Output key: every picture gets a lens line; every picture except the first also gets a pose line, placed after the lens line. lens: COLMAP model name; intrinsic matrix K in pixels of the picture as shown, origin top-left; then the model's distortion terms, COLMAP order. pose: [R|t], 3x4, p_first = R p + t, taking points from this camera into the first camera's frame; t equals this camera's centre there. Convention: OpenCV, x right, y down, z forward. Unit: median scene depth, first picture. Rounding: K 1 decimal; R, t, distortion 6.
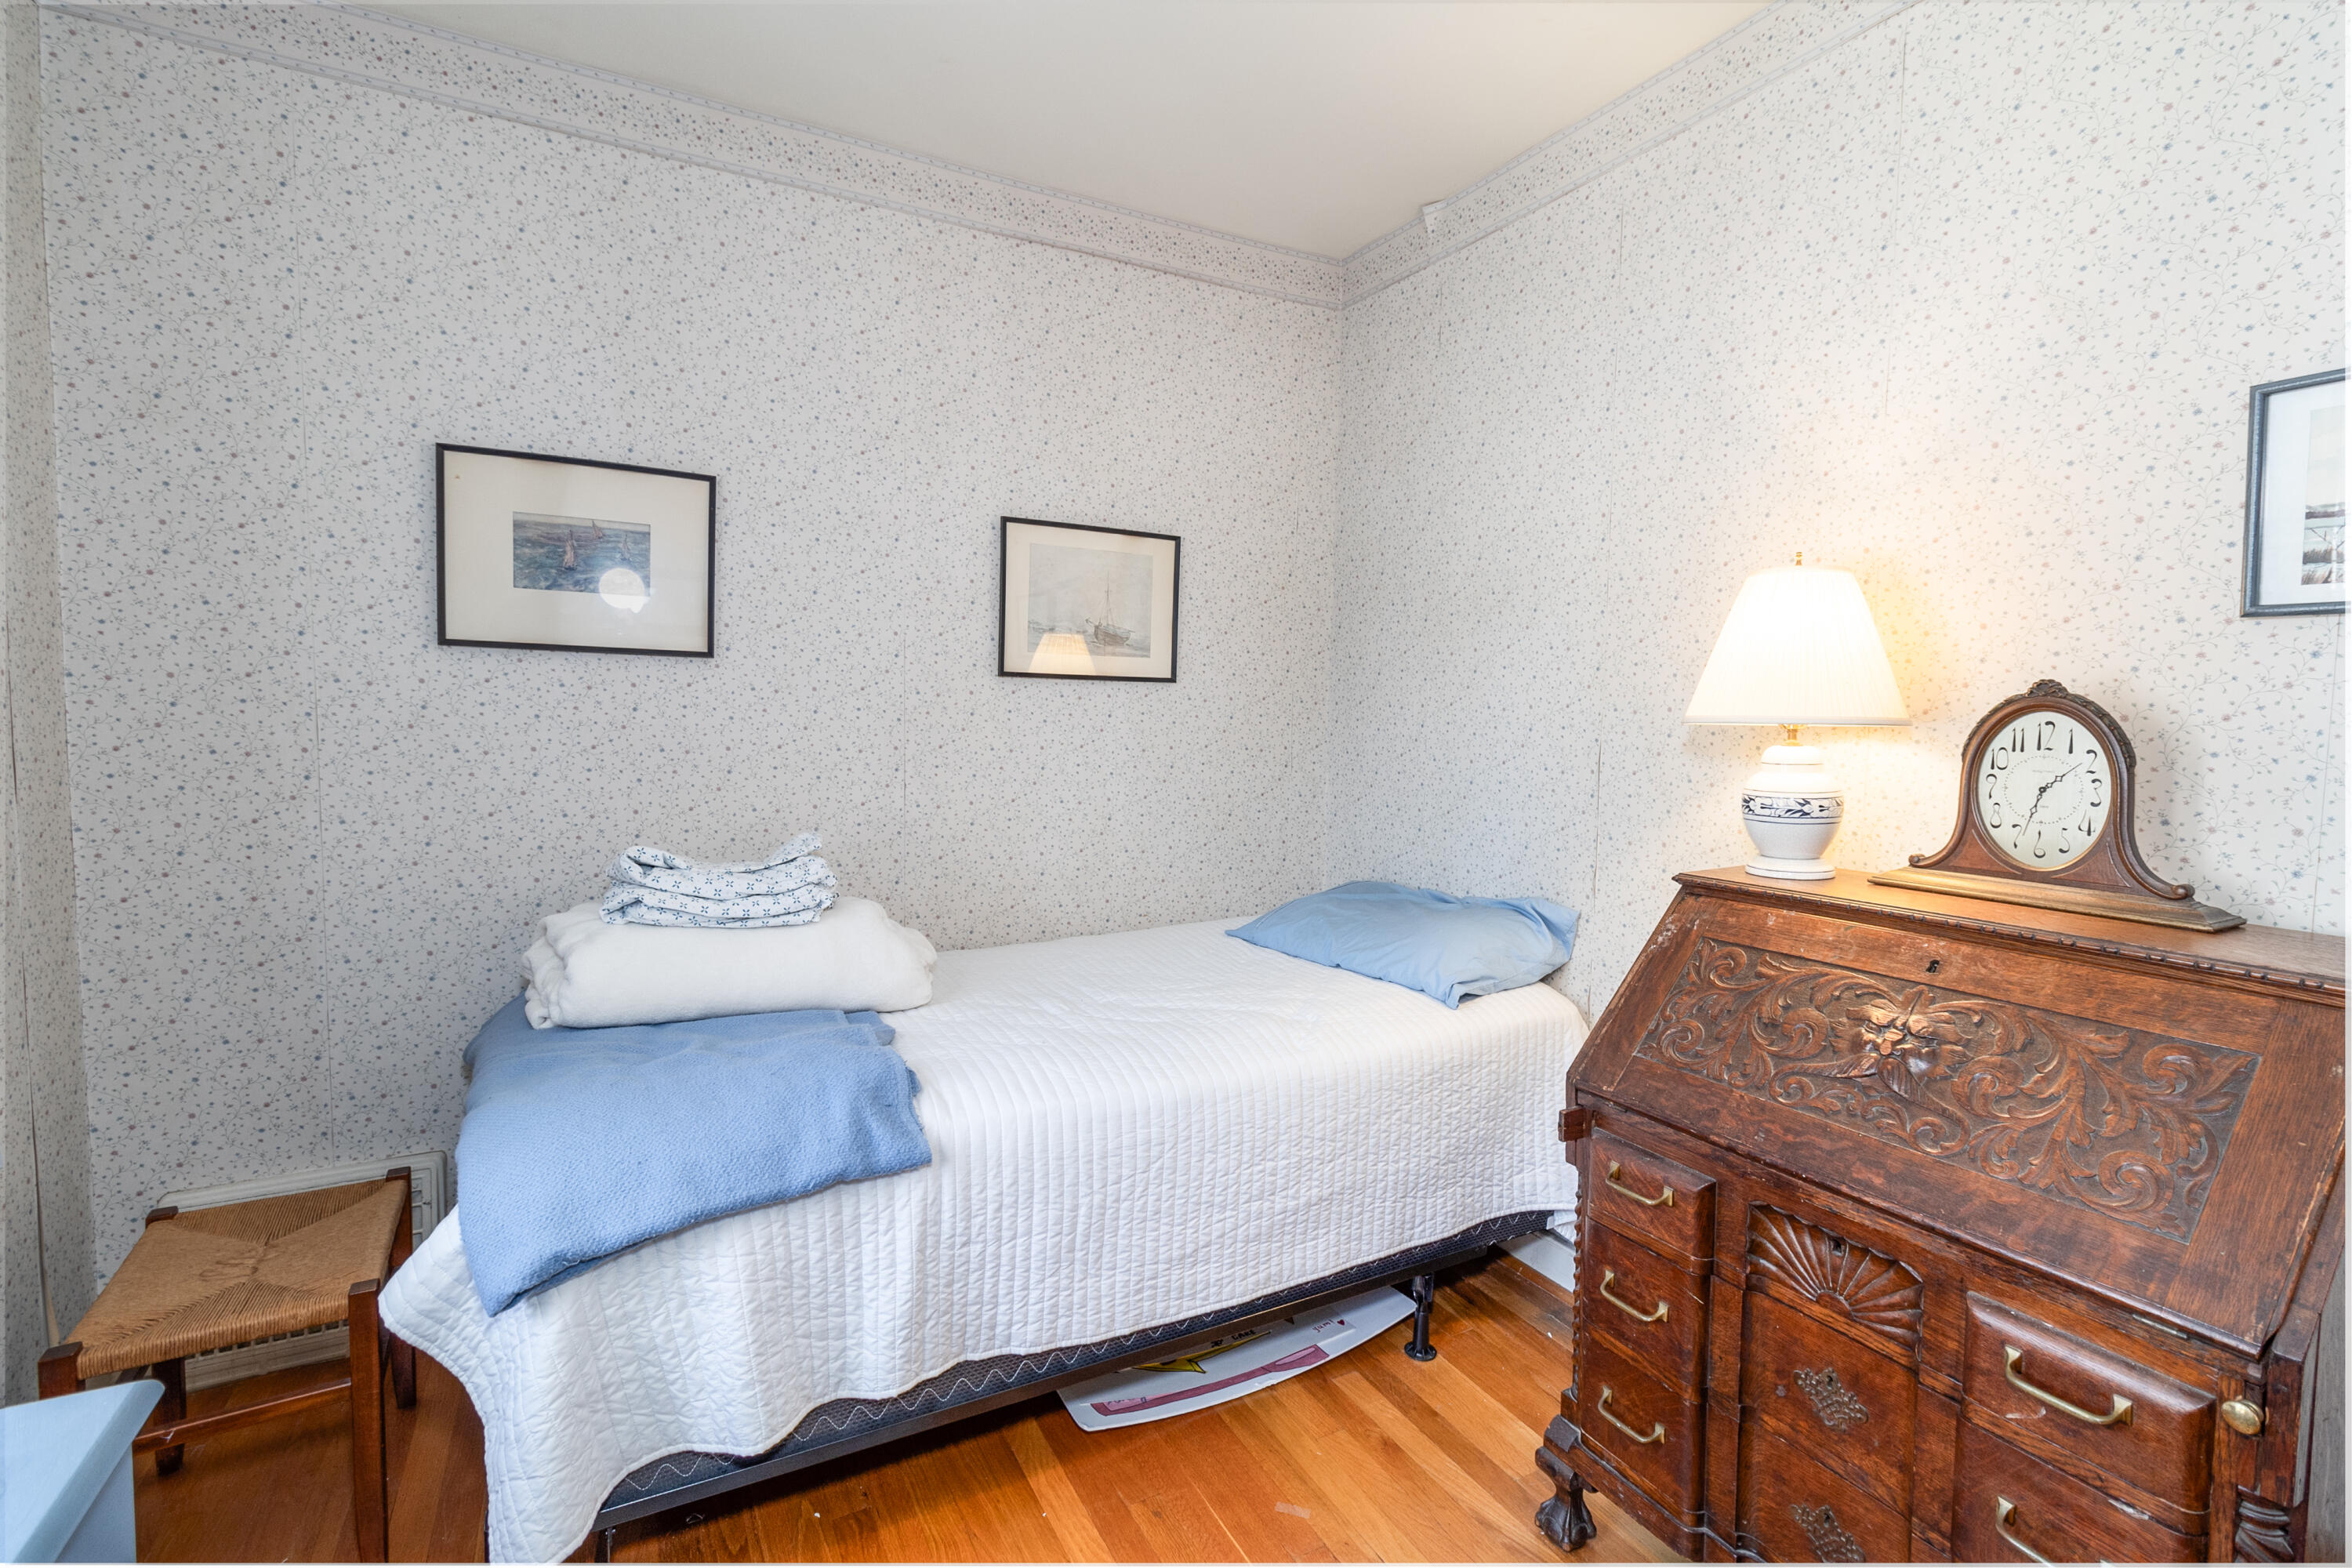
lens RADIAL K [[1071.7, 0, 1181.5], [0, 1071.7, 776.0], [0, 0, 1]] dist [-0.001350, 0.002415]
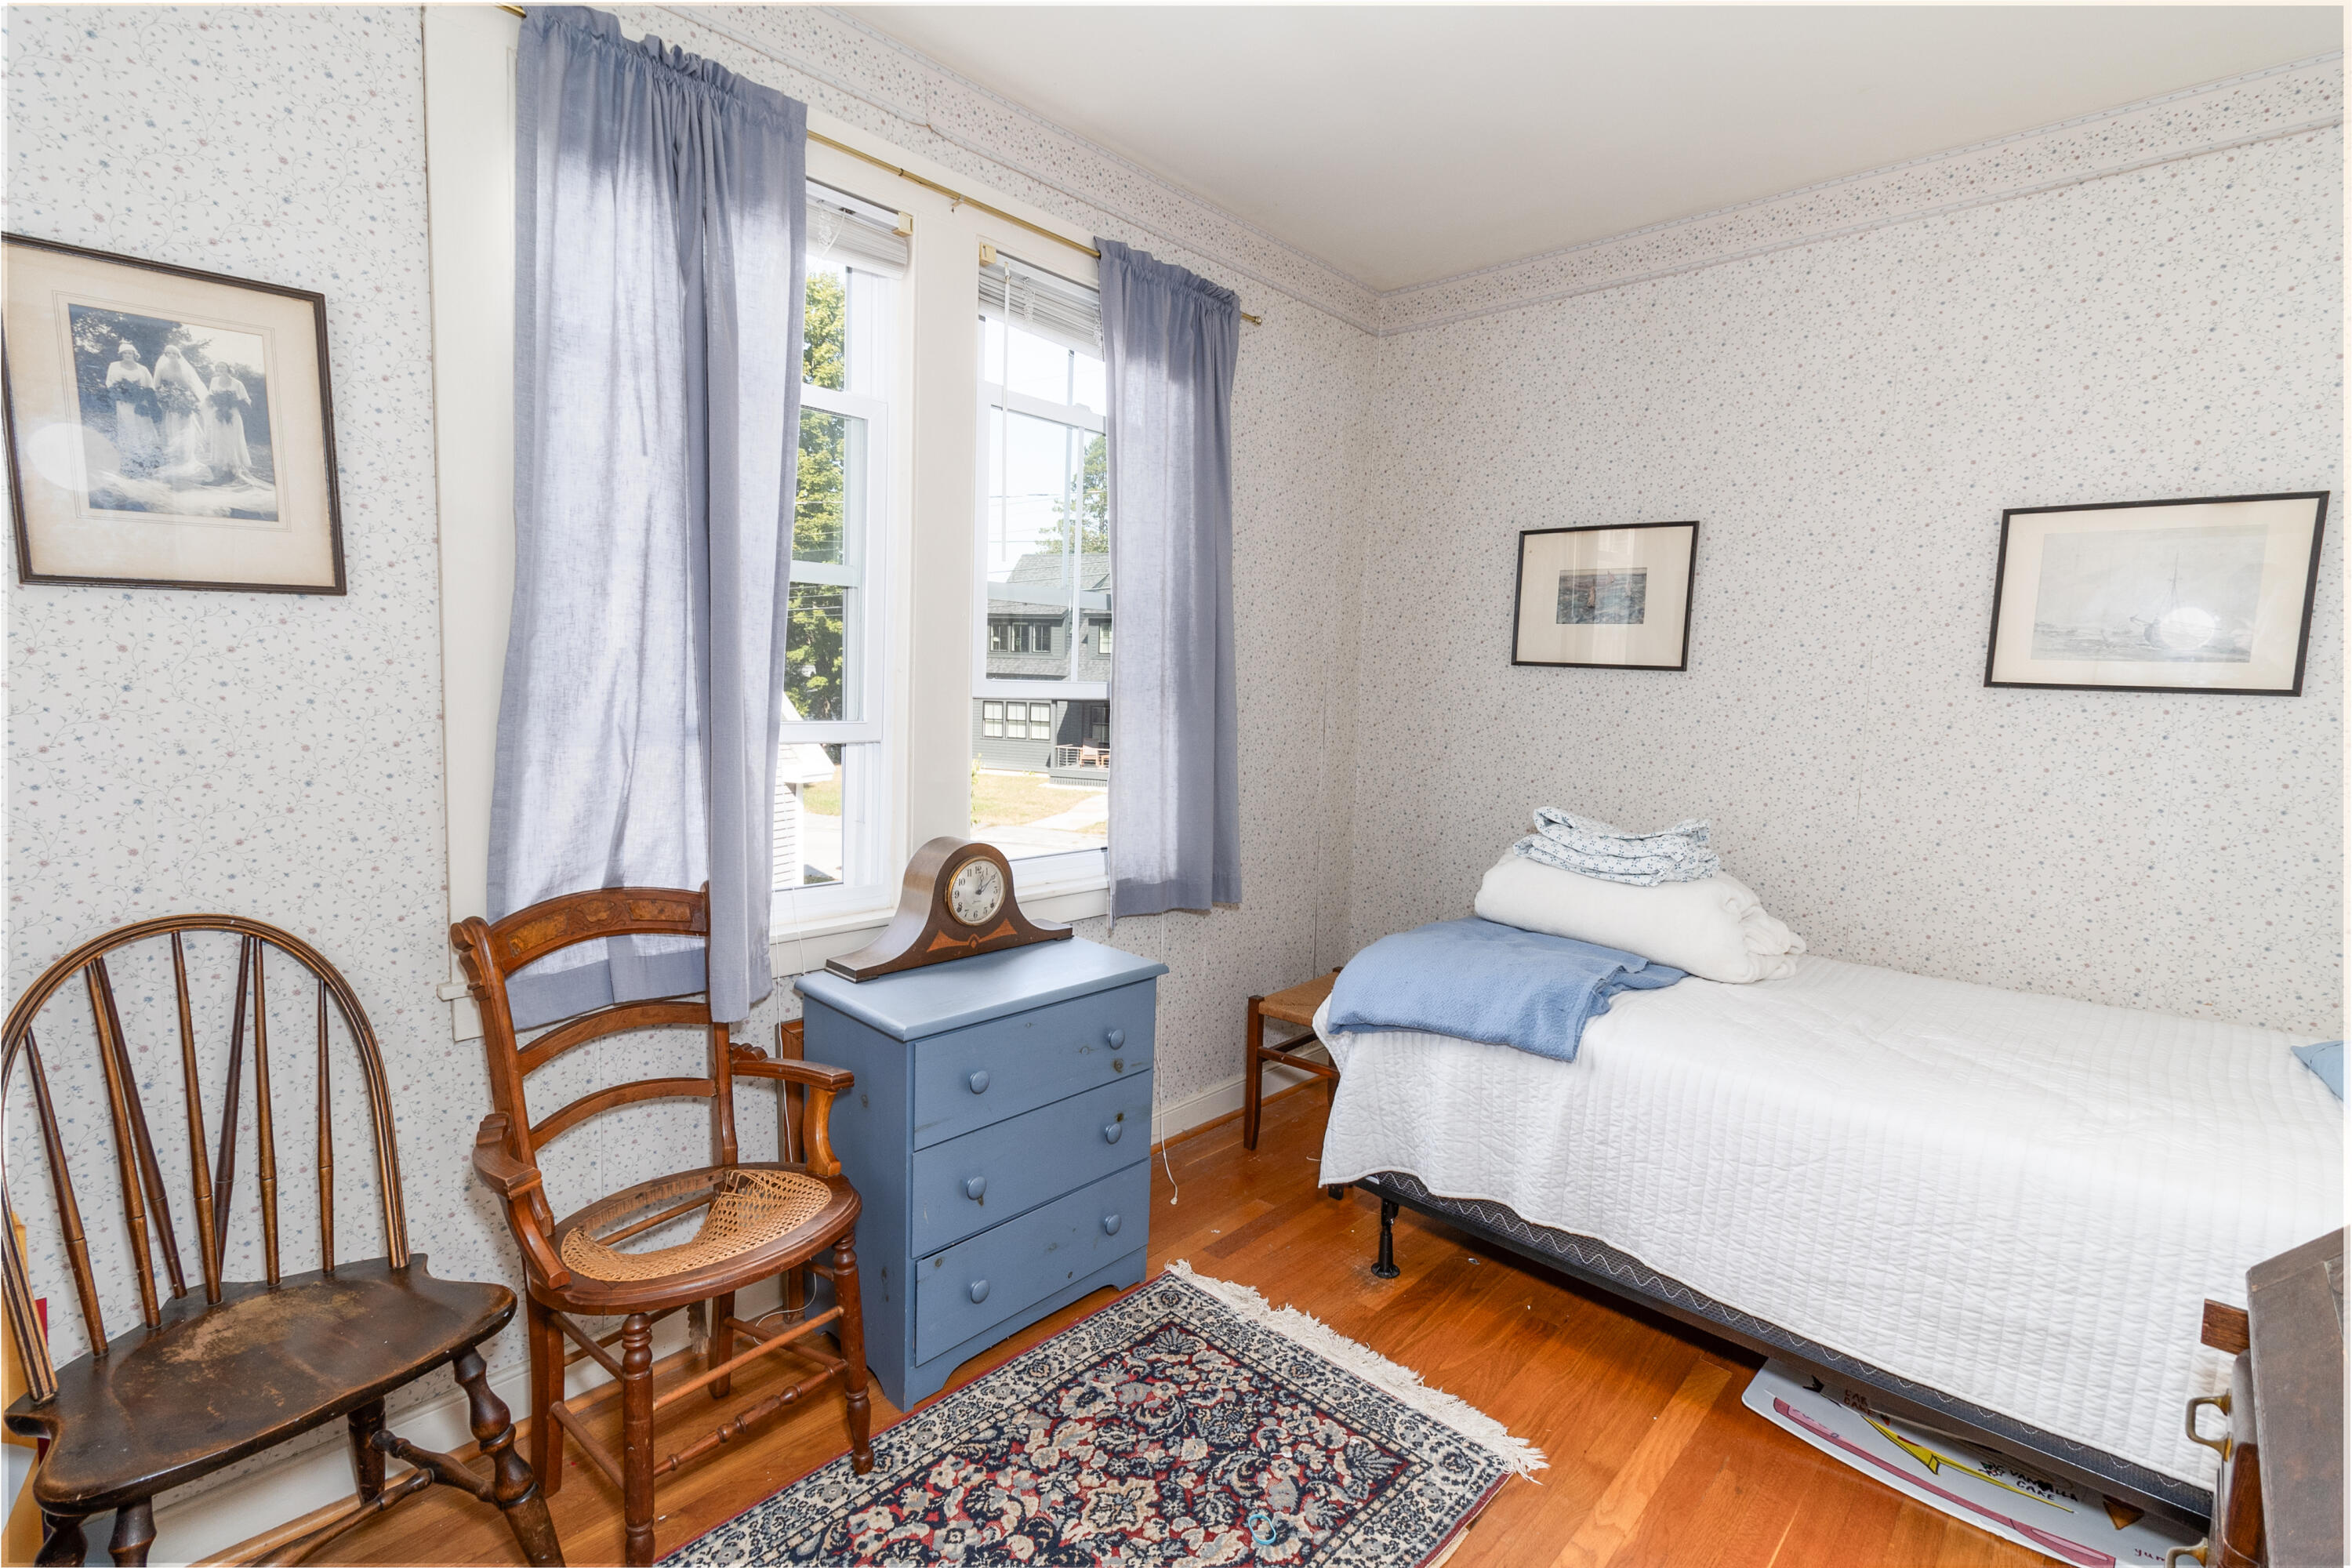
lens RADIAL K [[1071.7, 0, 1181.8], [0, 1071.7, 783.8], [0, 0, 1]] dist [-0.001350, 0.002415]
pose [[0.315636, 0.085113, -0.945055, 0.623851], [-0.092720, 0.993969, 0.058551, -0.001721], [0.944339, 0.069145, 0.321624, 0.092746]]
